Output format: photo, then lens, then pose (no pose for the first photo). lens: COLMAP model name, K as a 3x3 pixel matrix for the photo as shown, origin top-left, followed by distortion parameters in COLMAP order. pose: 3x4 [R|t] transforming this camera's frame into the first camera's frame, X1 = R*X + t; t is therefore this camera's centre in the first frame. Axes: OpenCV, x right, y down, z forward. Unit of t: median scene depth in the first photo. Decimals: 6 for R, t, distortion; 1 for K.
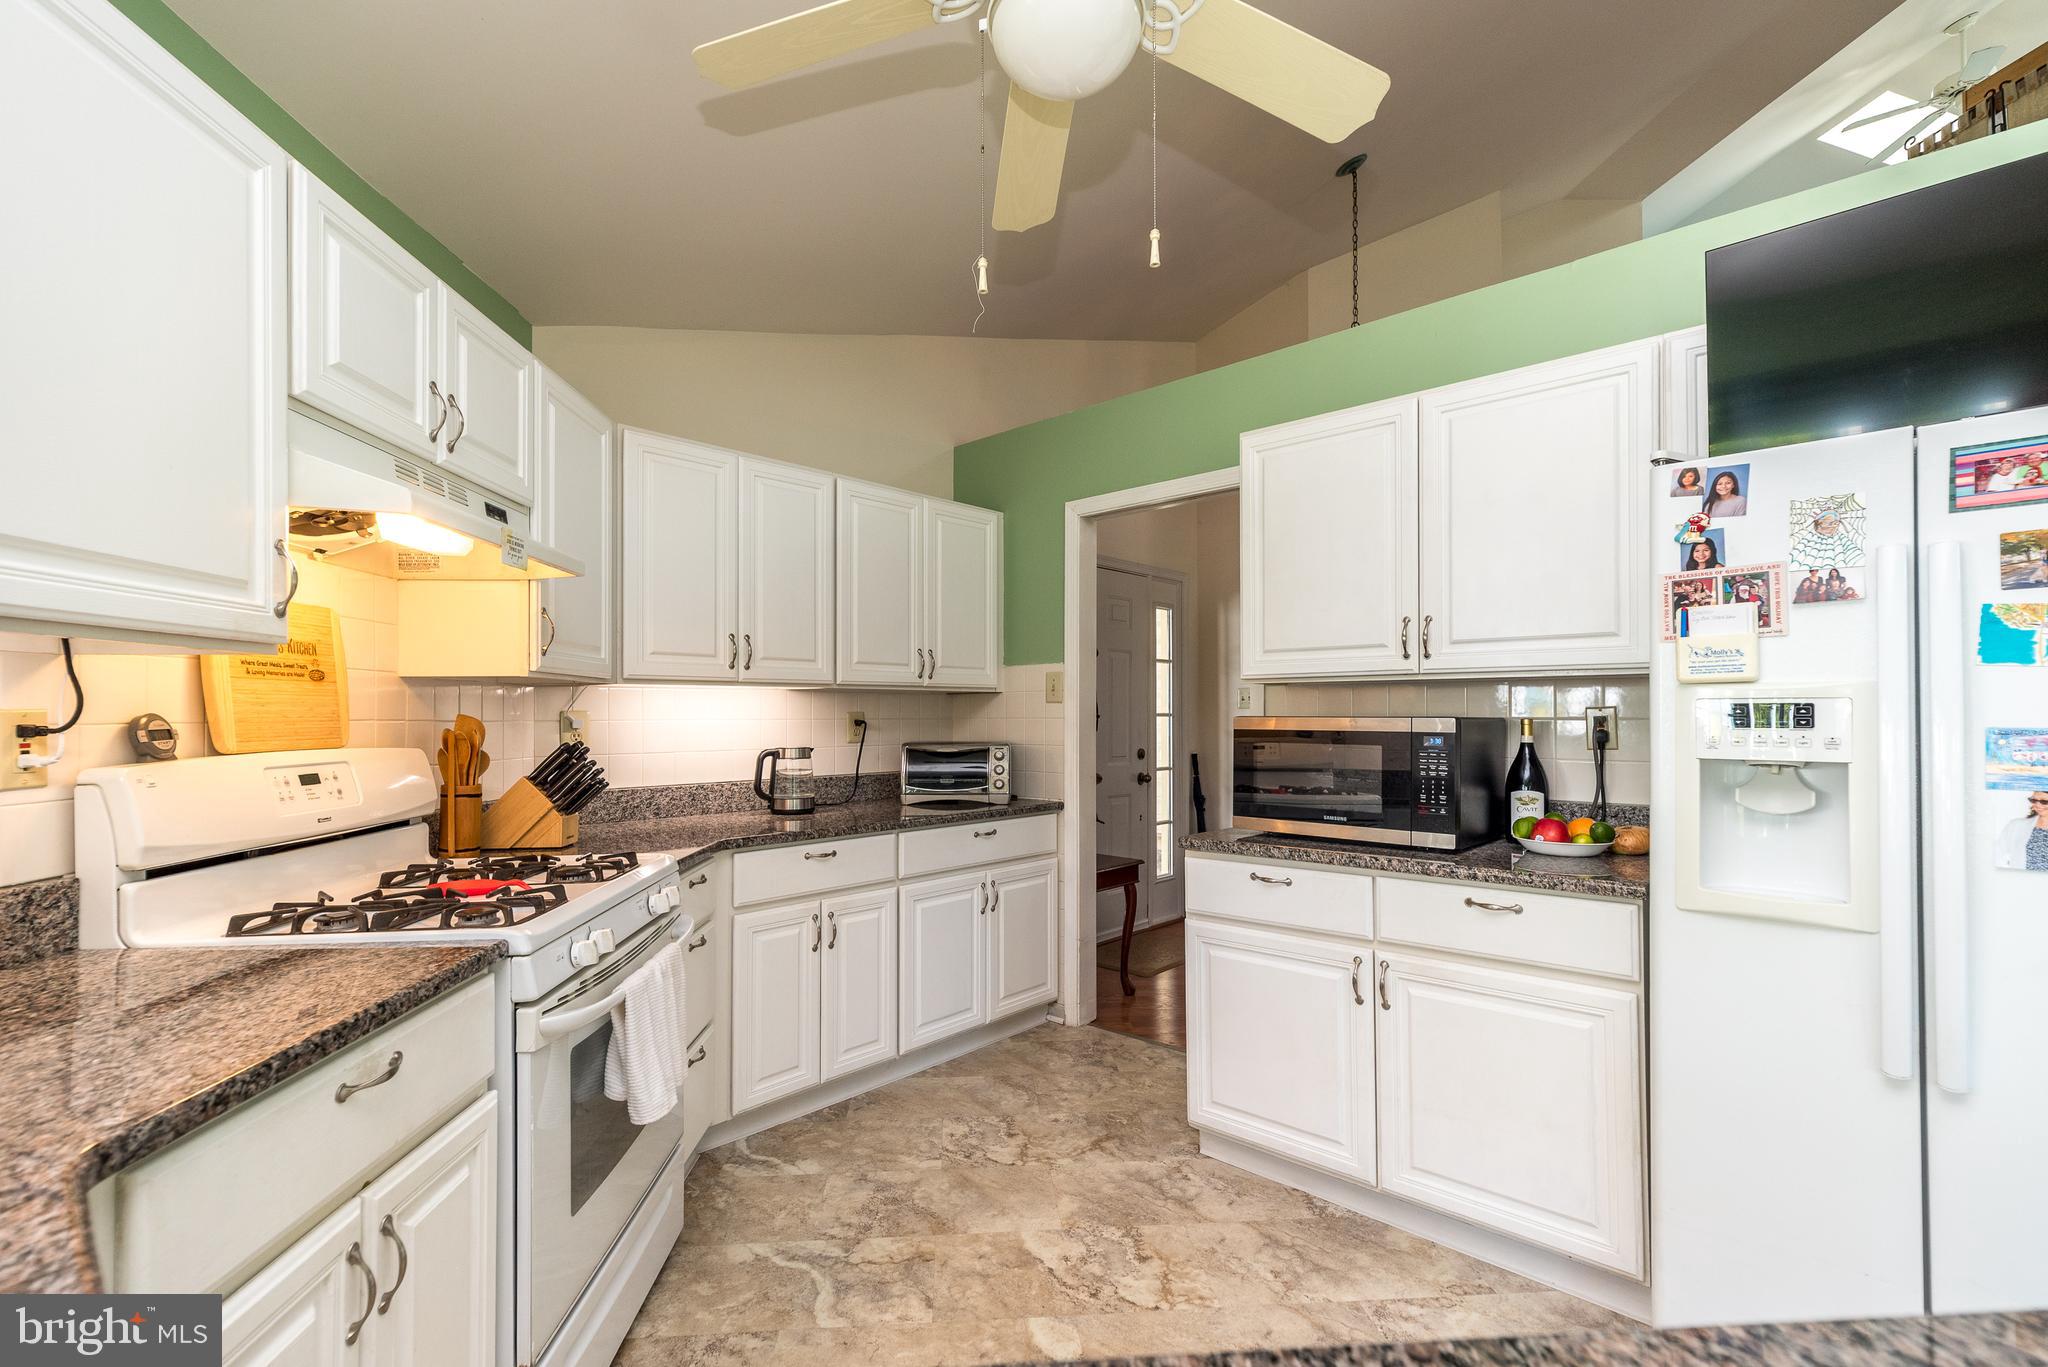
lens RADIAL K [[897.5, 0, 1019.0], [0, 897.5, 690.2], [0, 0, 1]] dist [0.010730, -0.000361]
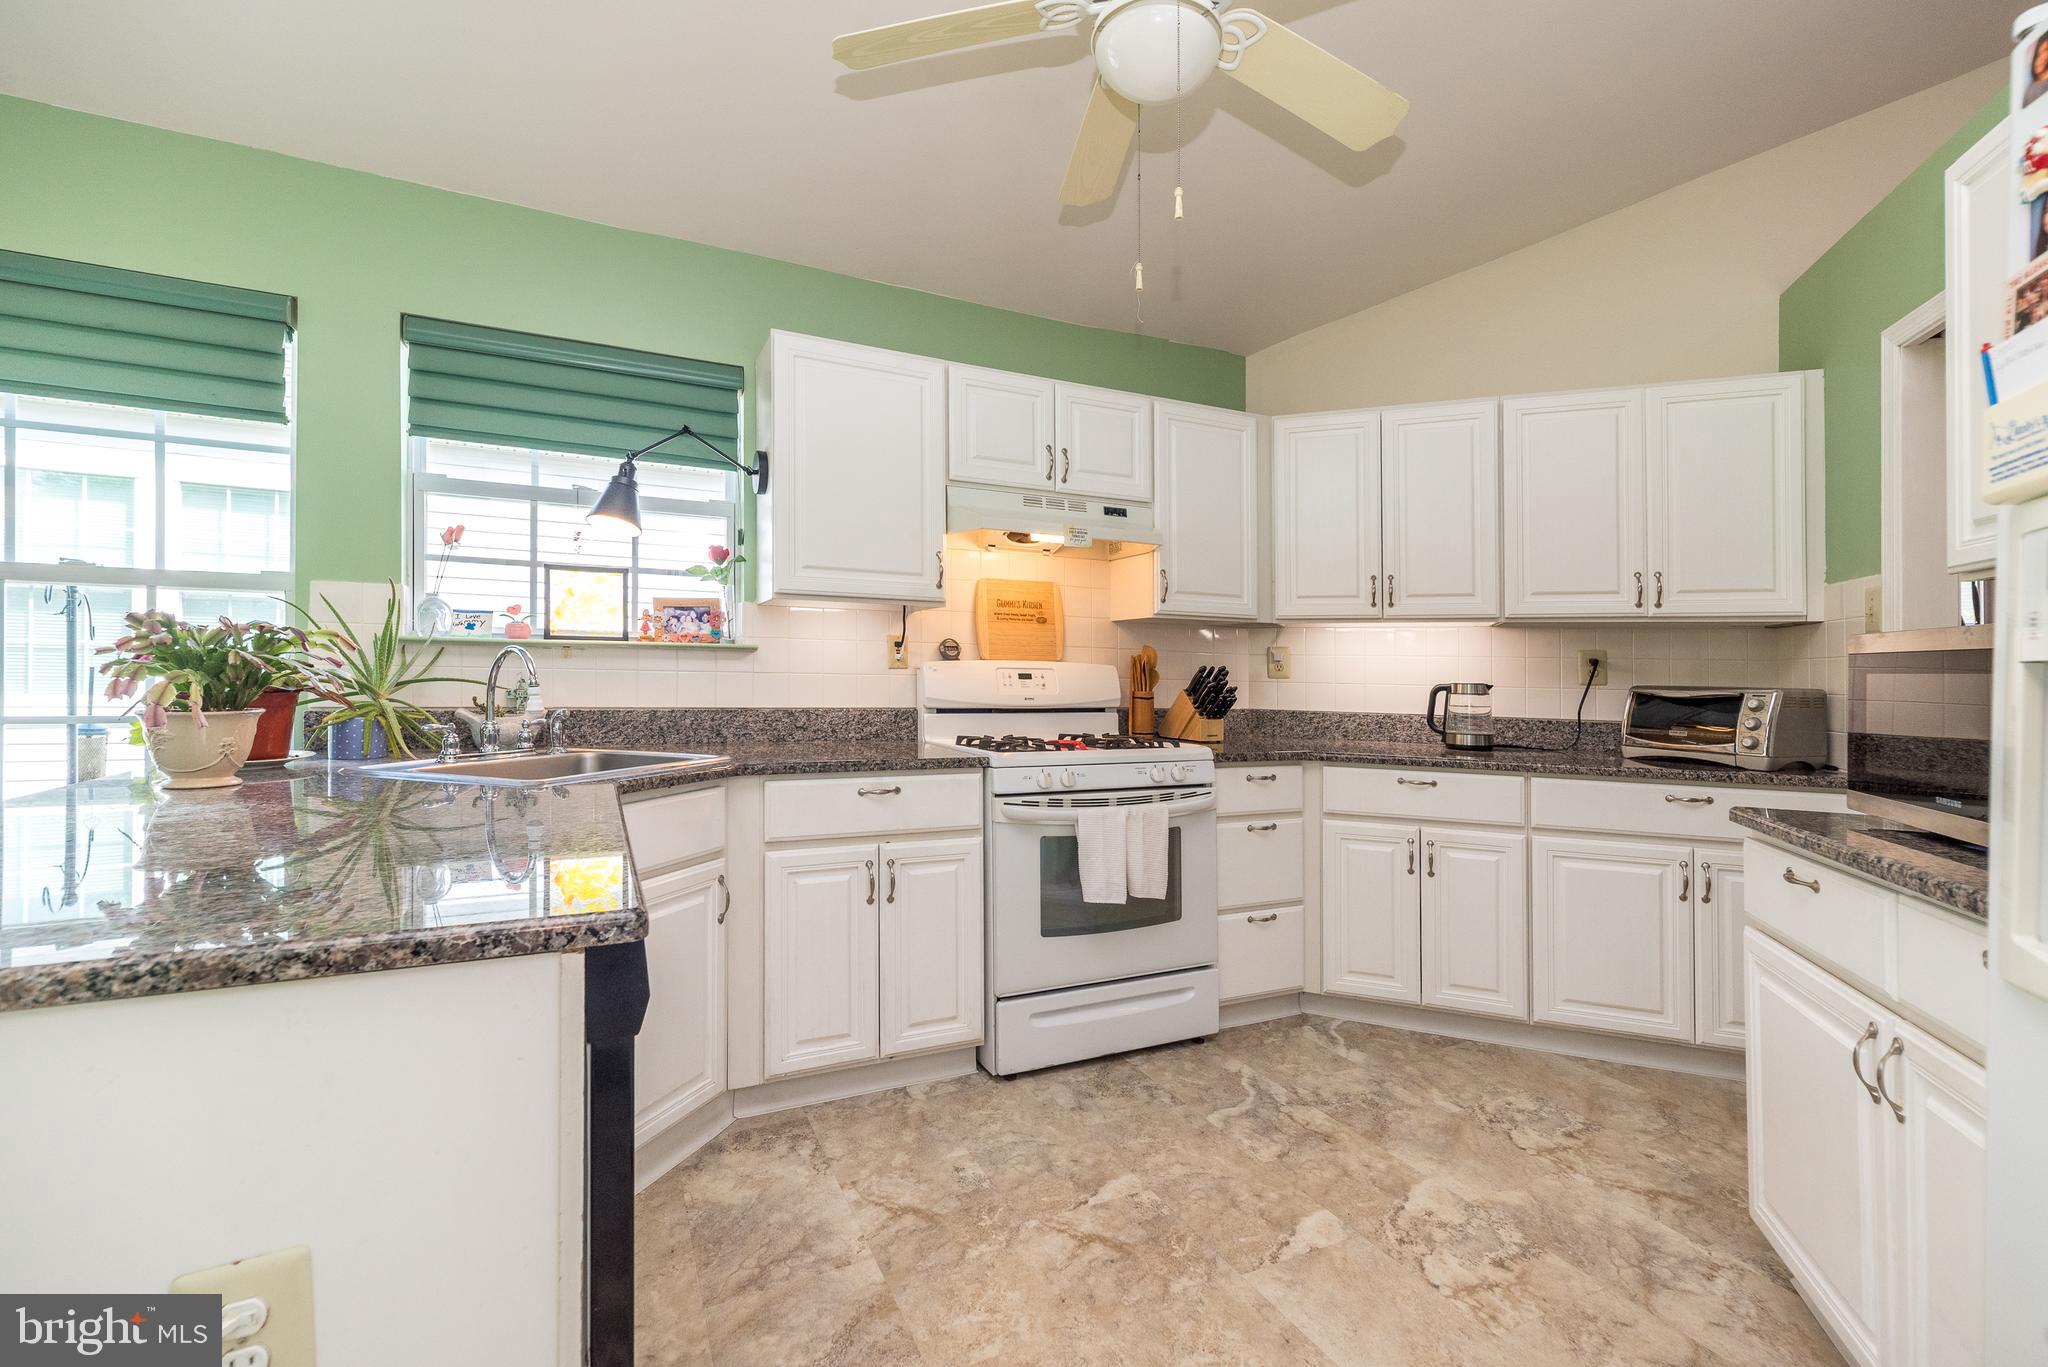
lens RADIAL K [[897.5, 0, 1026.2], [0, 897.5, 665.3], [0, 0, 1]] dist [0.010730, -0.000361]
pose [[0.373793, 0.003441, -0.927506, 0.728146], [0.004188, 0.999977, 0.005398, 0.053355], [0.927503, -0.005902, 0.373770, 0.254292]]
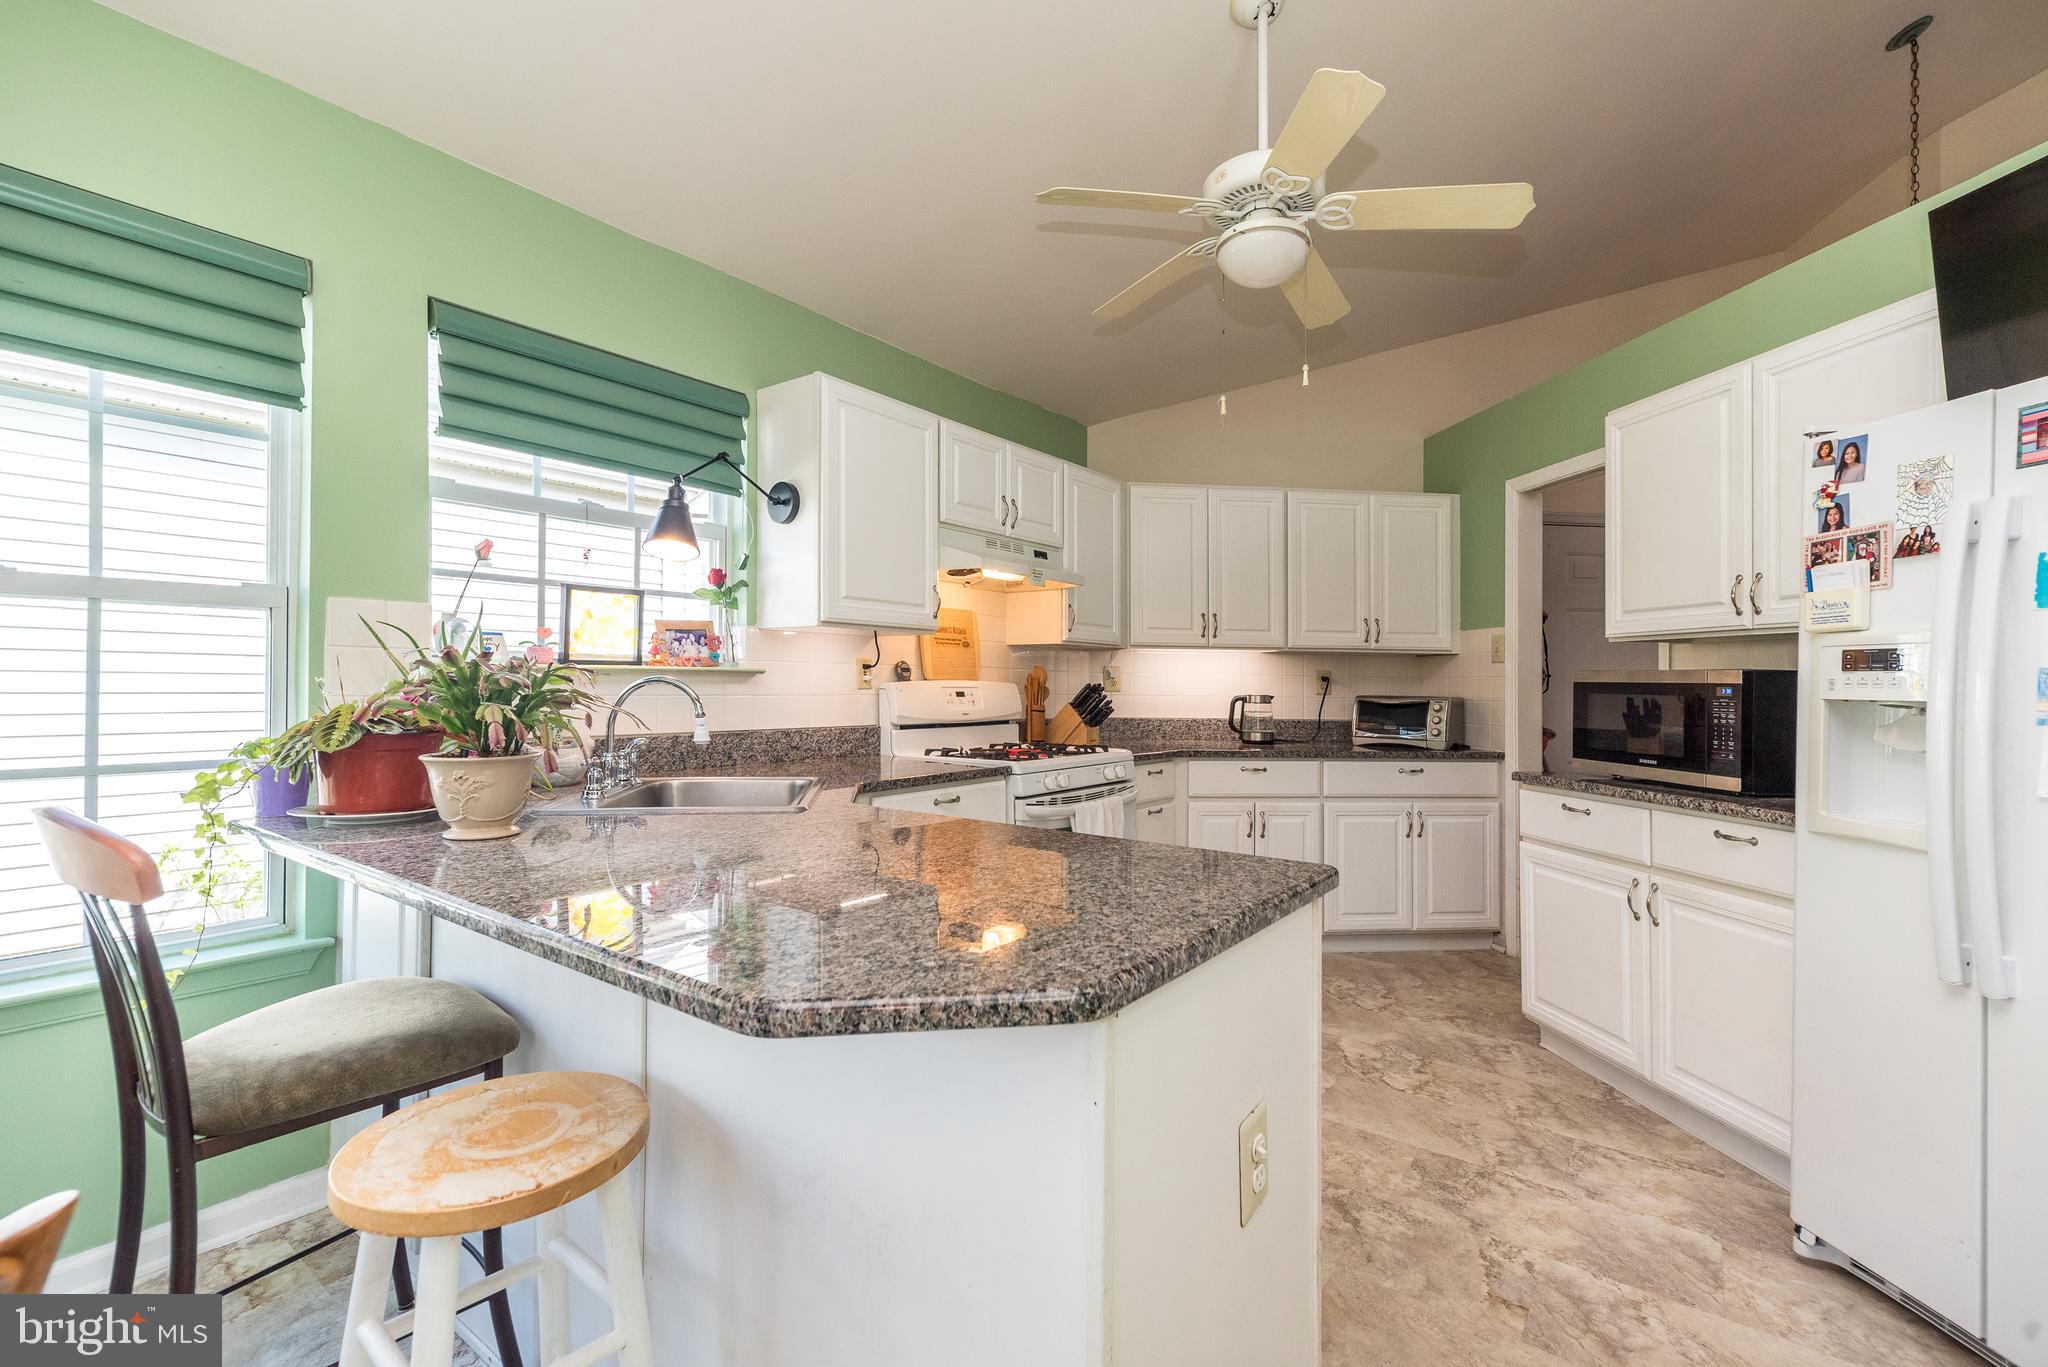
lens RADIAL K [[897.5, 0, 1021.3], [0, 897.5, 670.1], [0, 0, 1]] dist [0.010730, -0.000361]
pose [[0.757278, 0.004619, -0.653077, 0.535521], [0.001287, 0.999962, 0.008566, 0.020817], [0.653092, -0.007327, 0.757243, -0.377509]]
